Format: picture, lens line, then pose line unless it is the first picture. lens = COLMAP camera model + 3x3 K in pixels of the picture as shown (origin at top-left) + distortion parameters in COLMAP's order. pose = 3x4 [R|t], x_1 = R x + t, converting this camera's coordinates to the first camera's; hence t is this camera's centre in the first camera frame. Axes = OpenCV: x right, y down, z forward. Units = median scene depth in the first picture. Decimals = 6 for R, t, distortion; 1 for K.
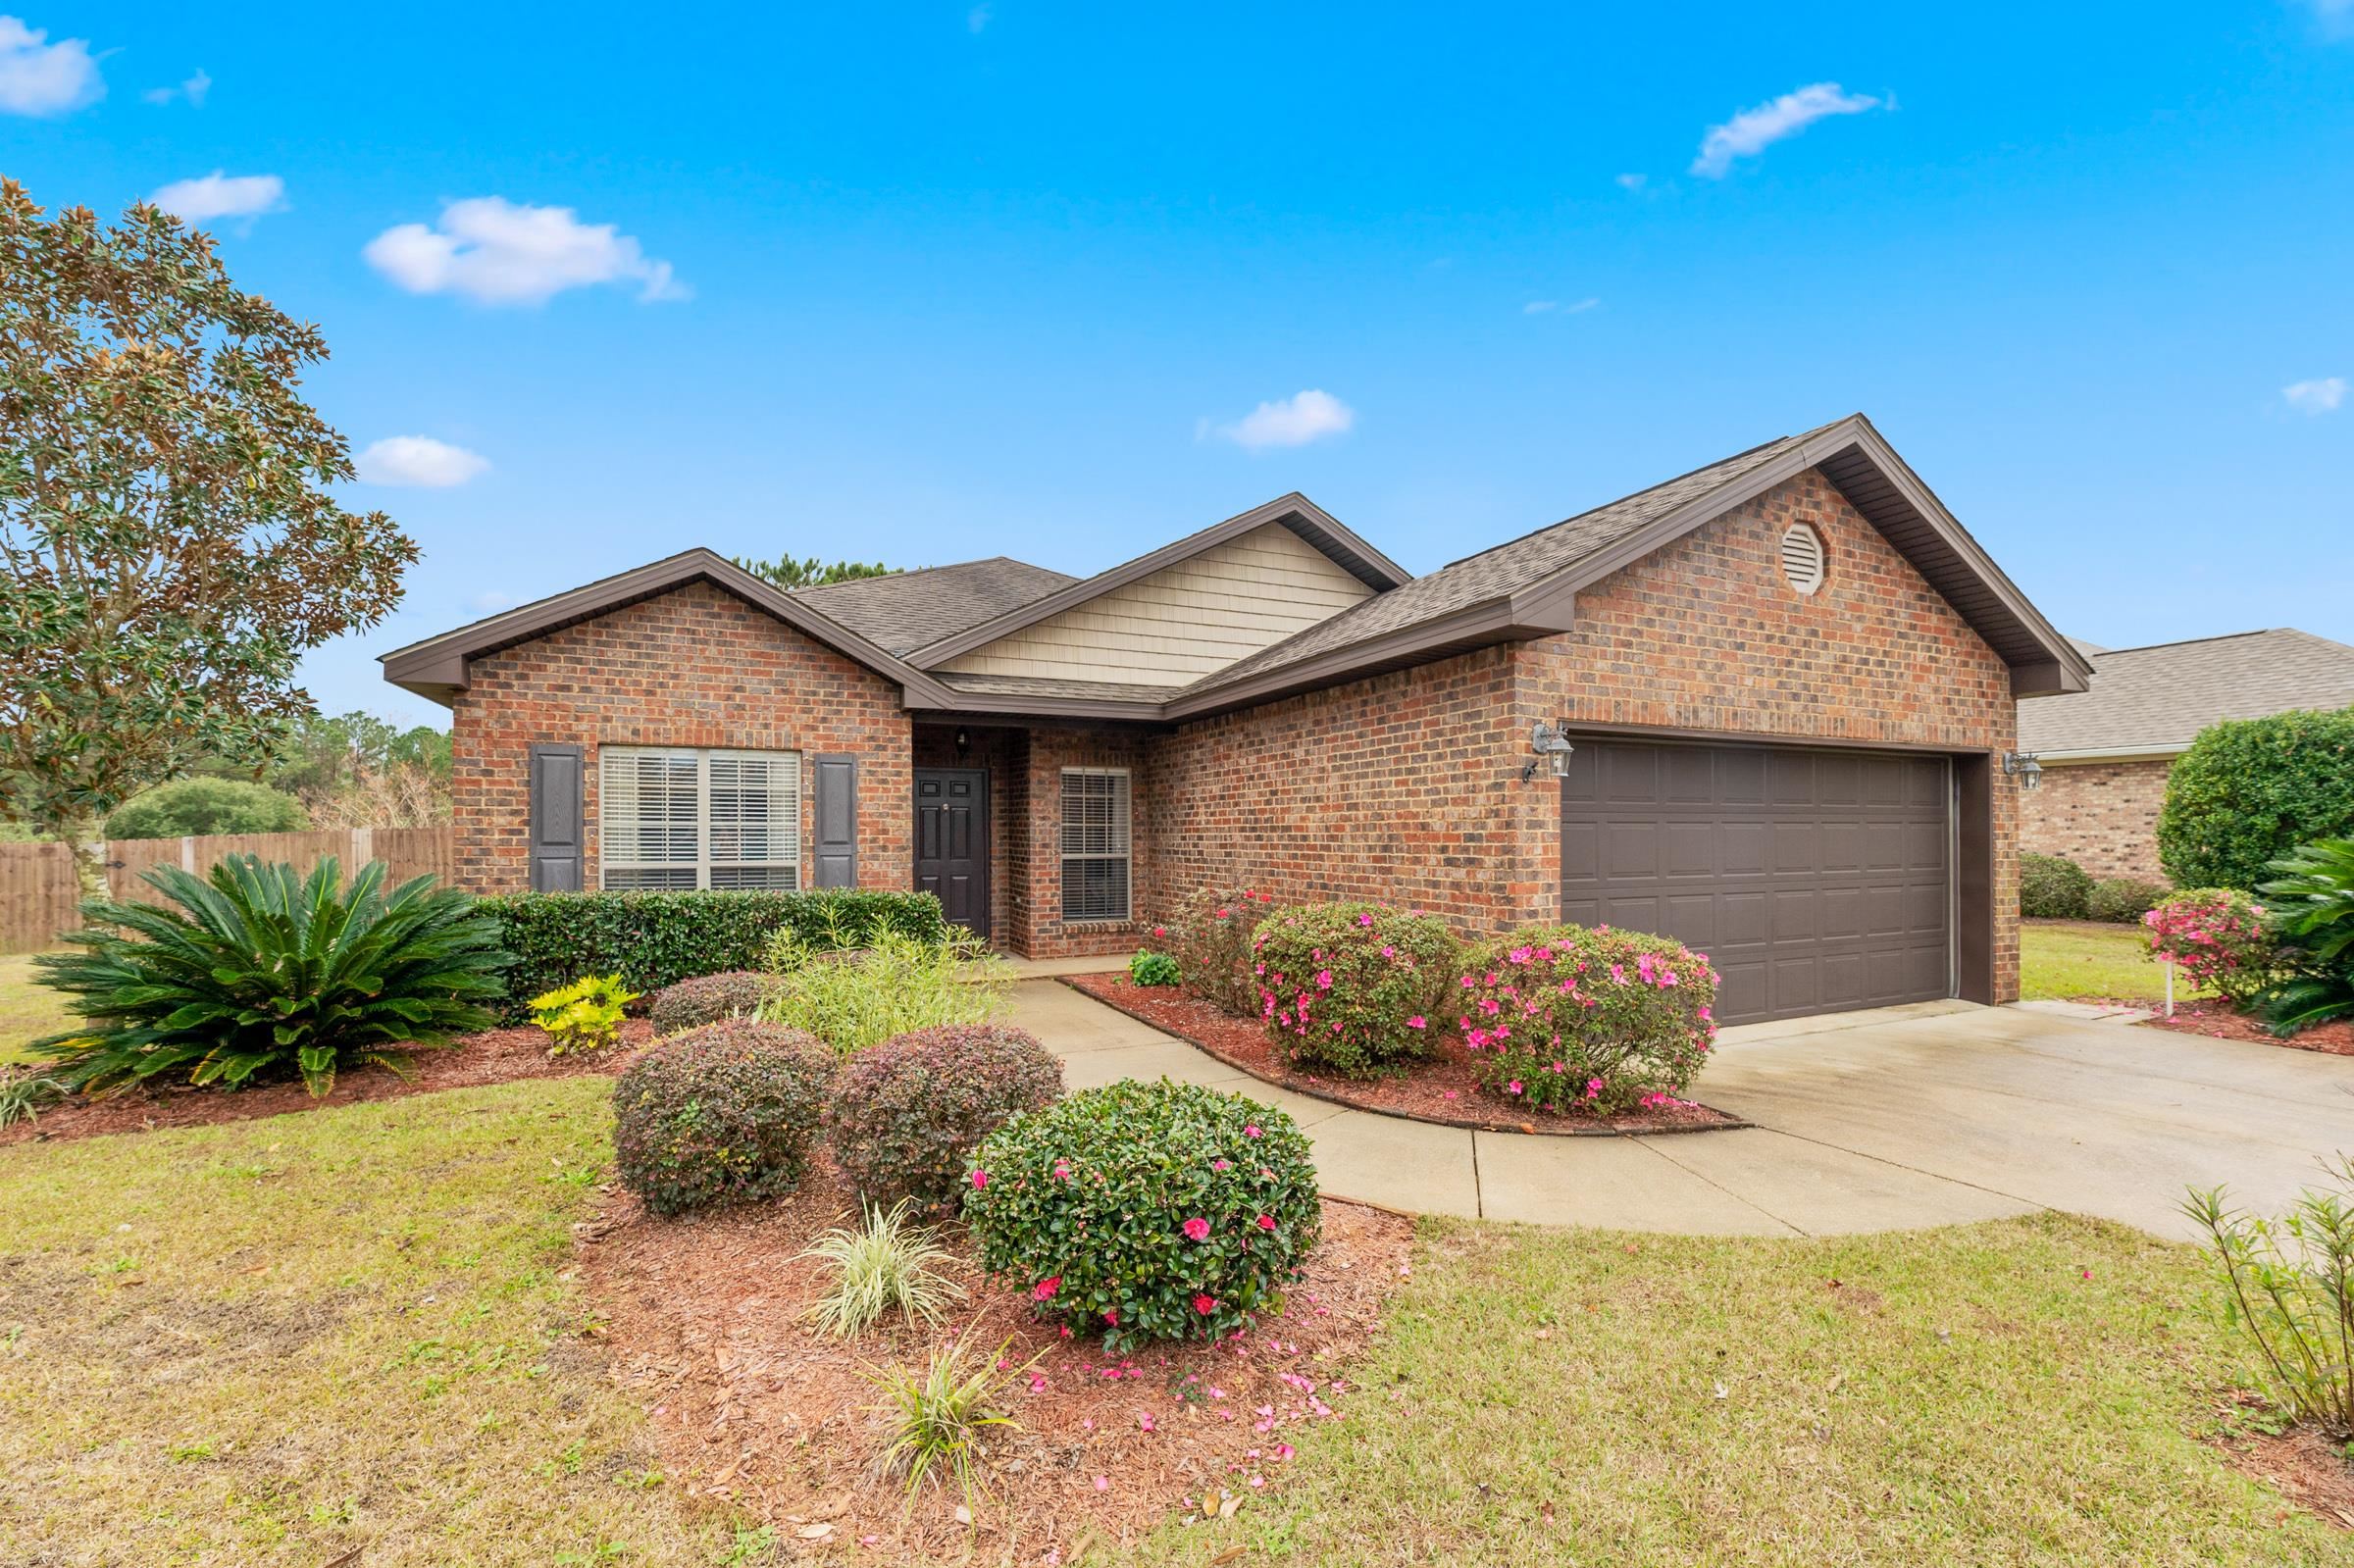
lens RADIAL K [[948.3, 0, 1180.7], [0, 948.3, 839.6], [0, 0, 1]] dist [0.006673, -0.000807]
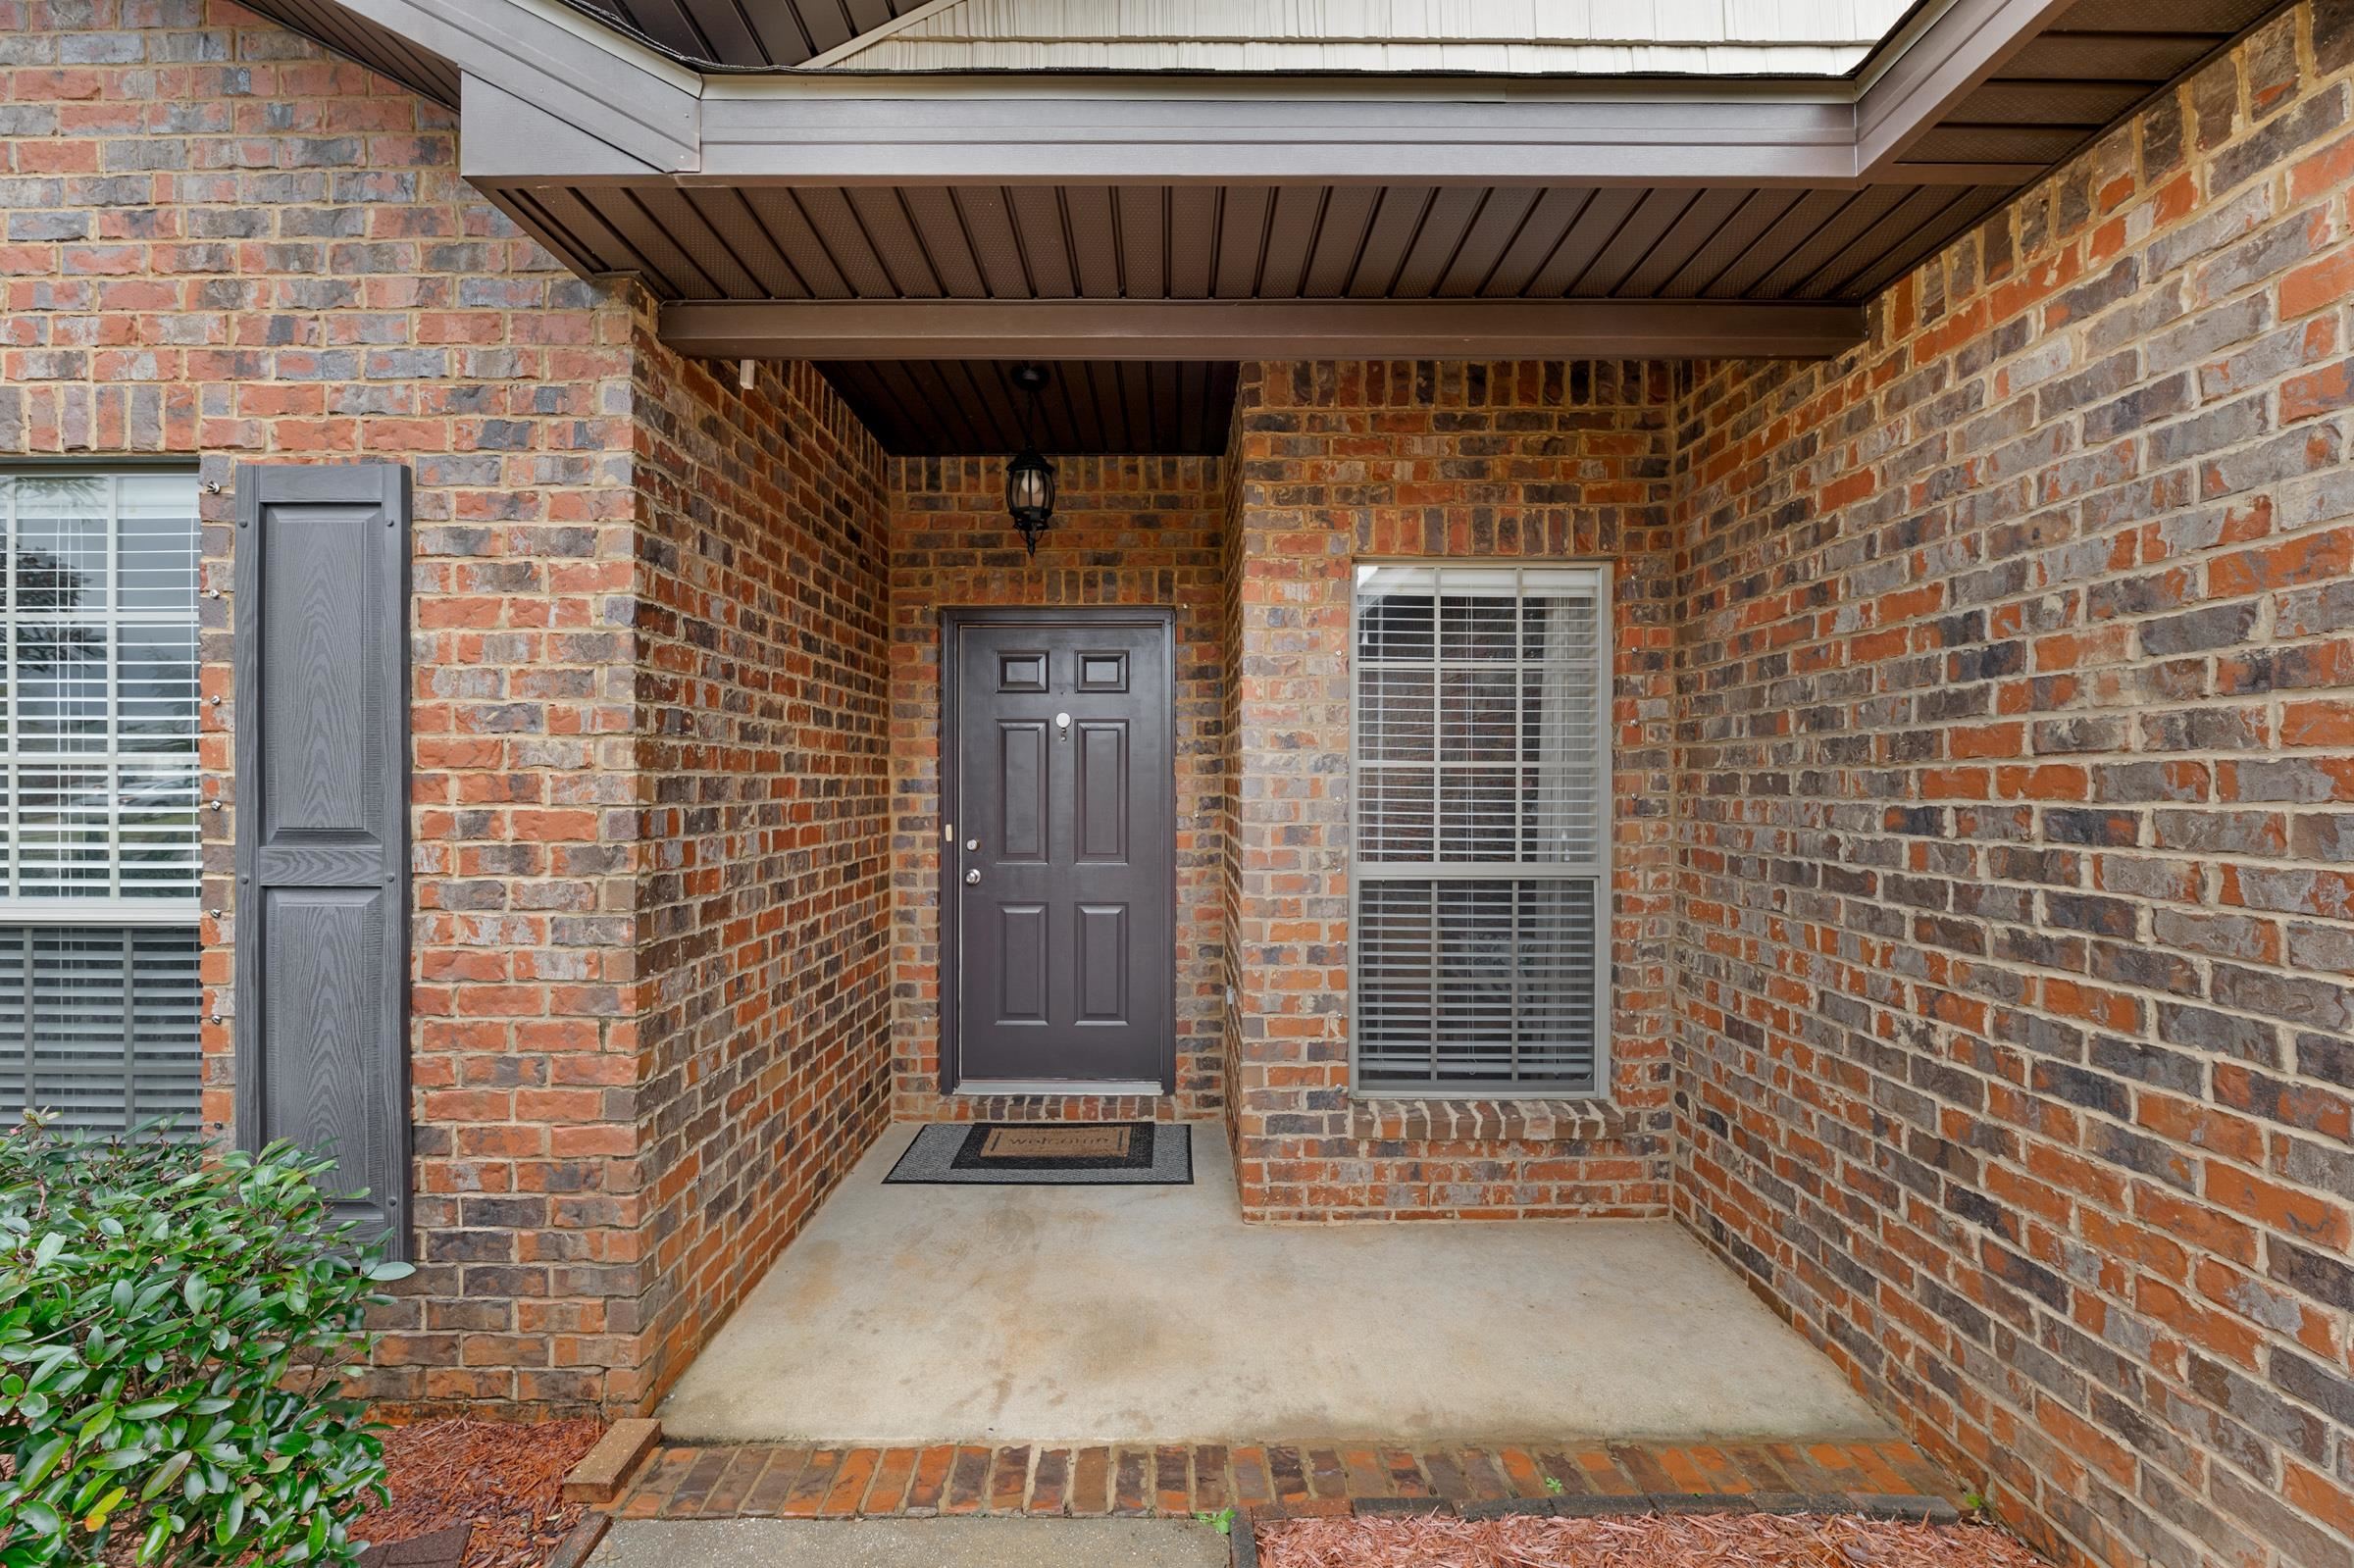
lens RADIAL K [[948.3, 0, 1171.2], [0, 948.3, 796.1], [0, 0, 1]] dist [0.006673, -0.000807]
pose [[0.906011, 0.005882, -0.423214, -0.068763], [-0.004207, 0.999979, 0.004893, -0.008998], [0.423234, -0.002653, 0.906016, 0.923501]]
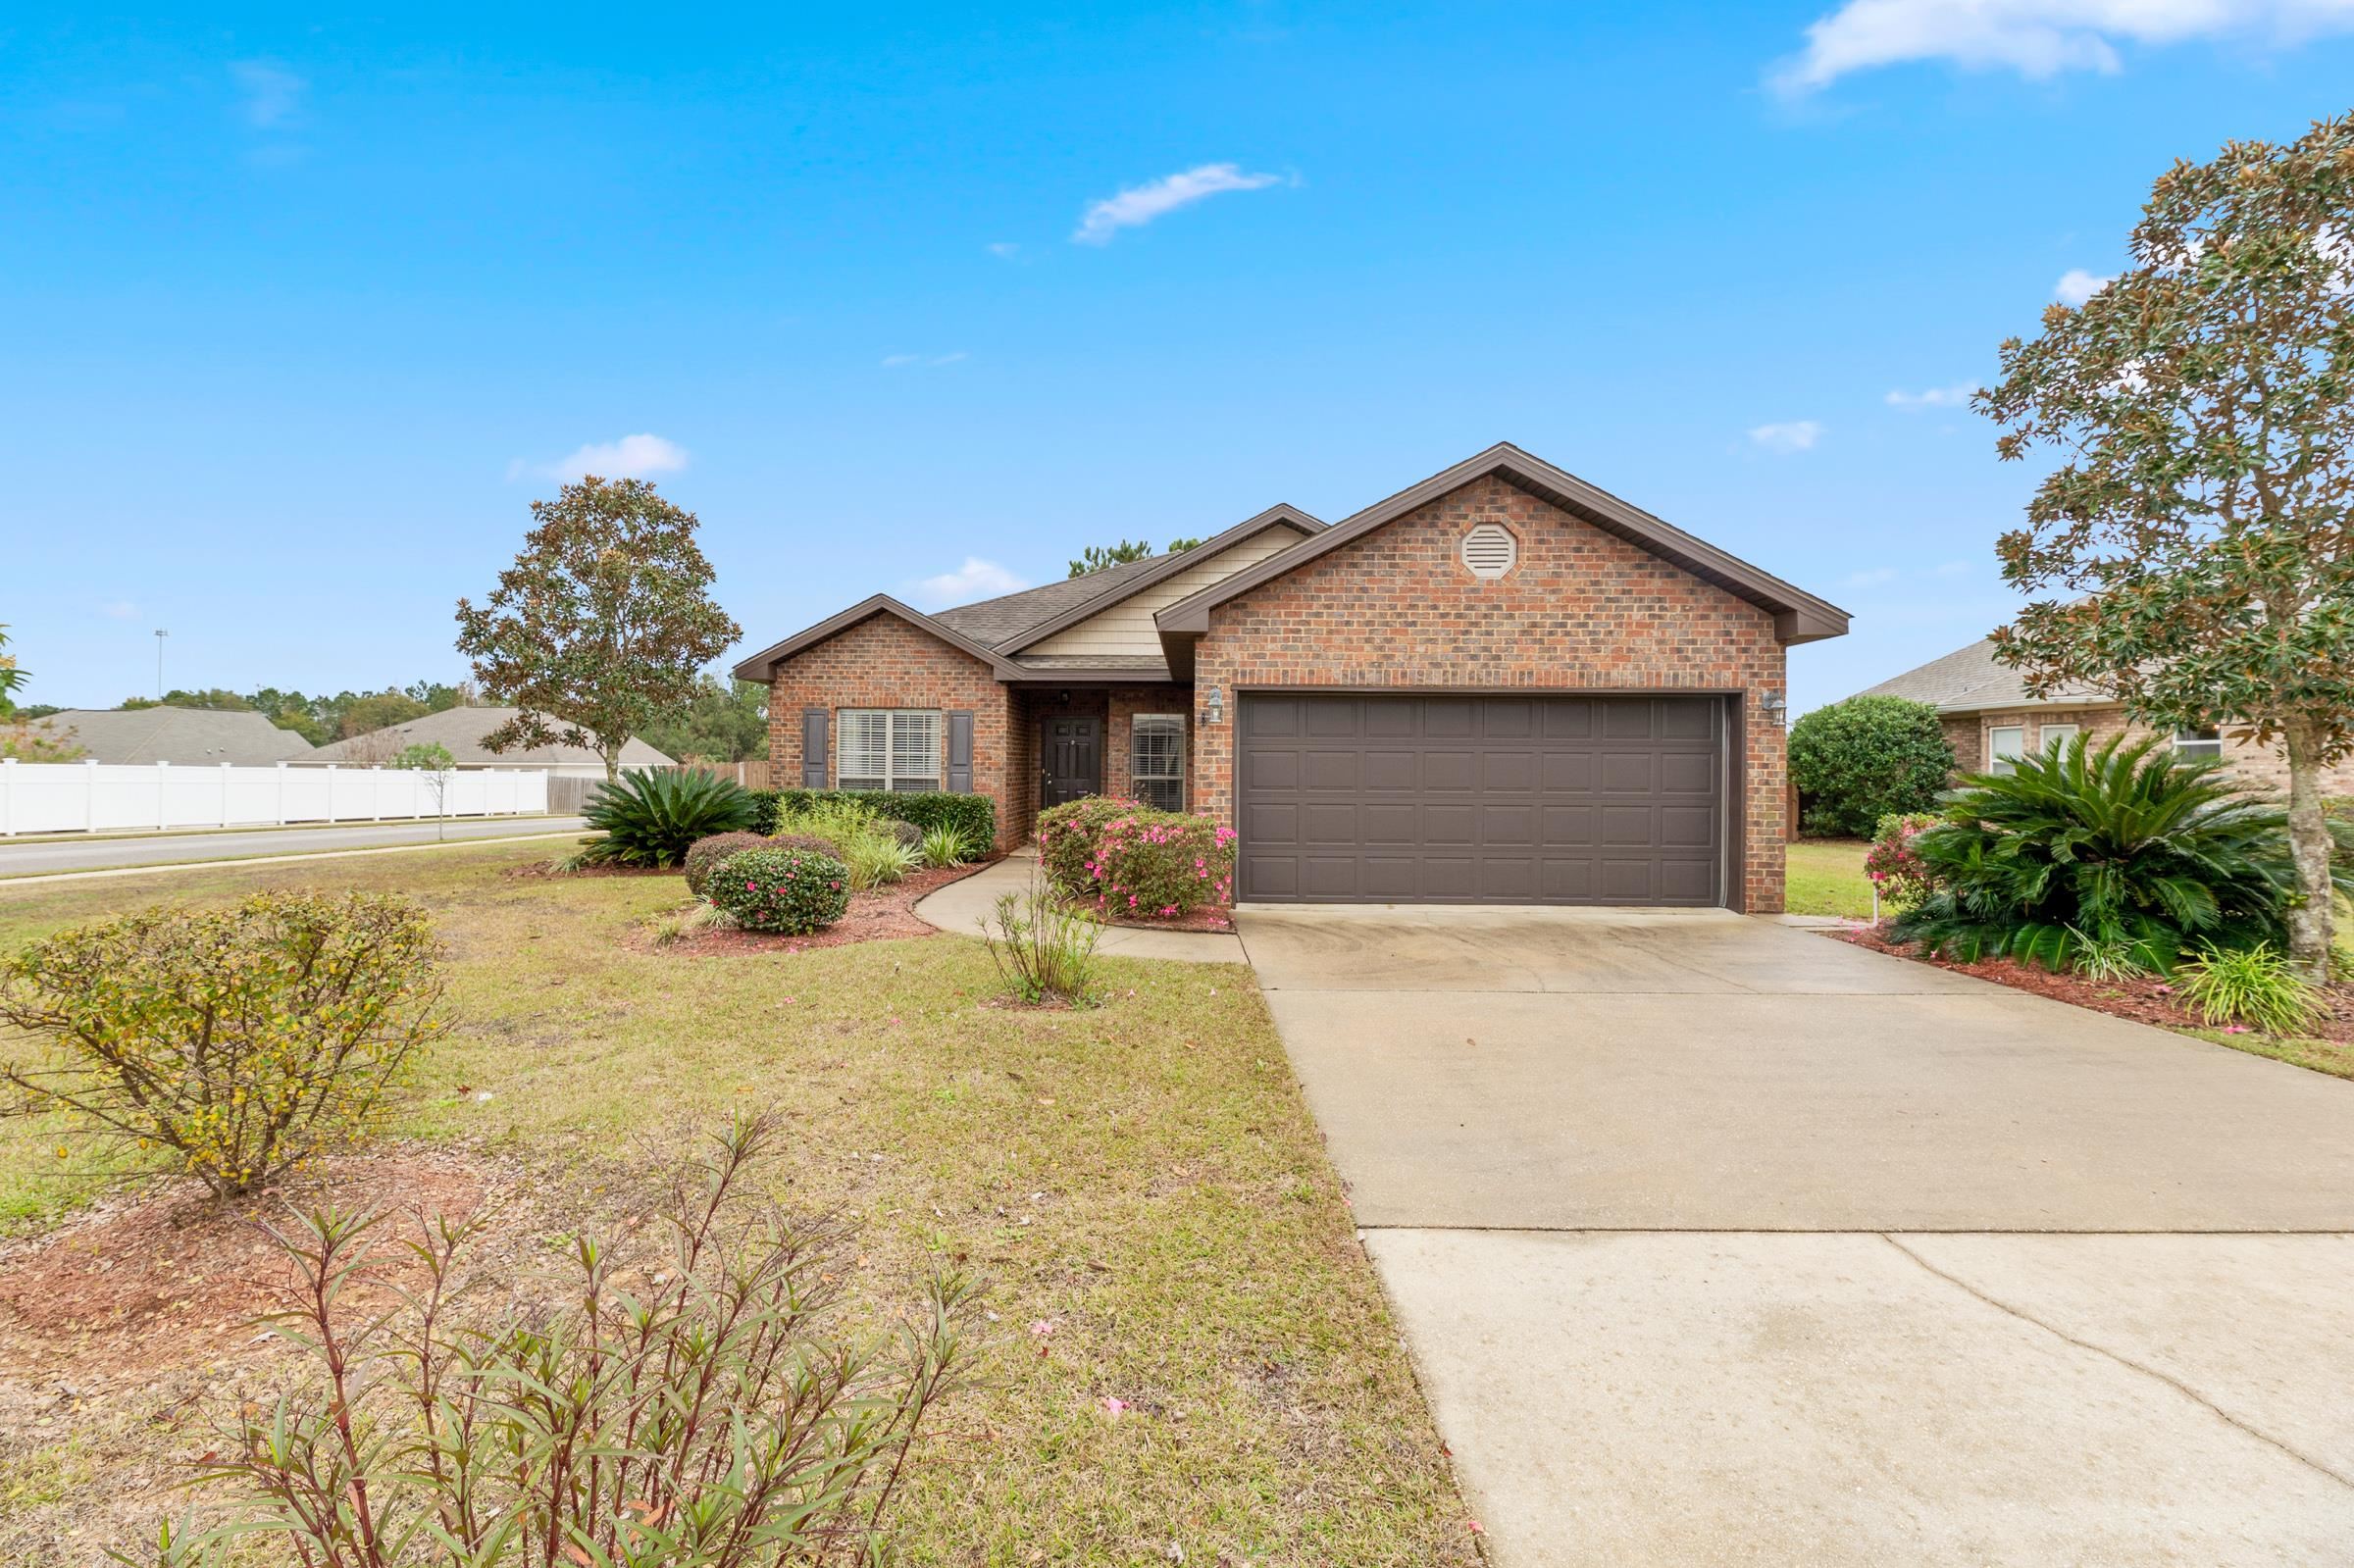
lens RADIAL K [[948.3, 0, 1185.5], [0, 948.3, 777.7], [0, 0, 1]] dist [0.006673, -0.000807]
pose [[0.901437, 0.012852, -0.432719, 0.722112], [-0.012027, 0.999917, 0.004643, 0.013461], [0.432743, 0.001019, 0.901517, -0.306708]]
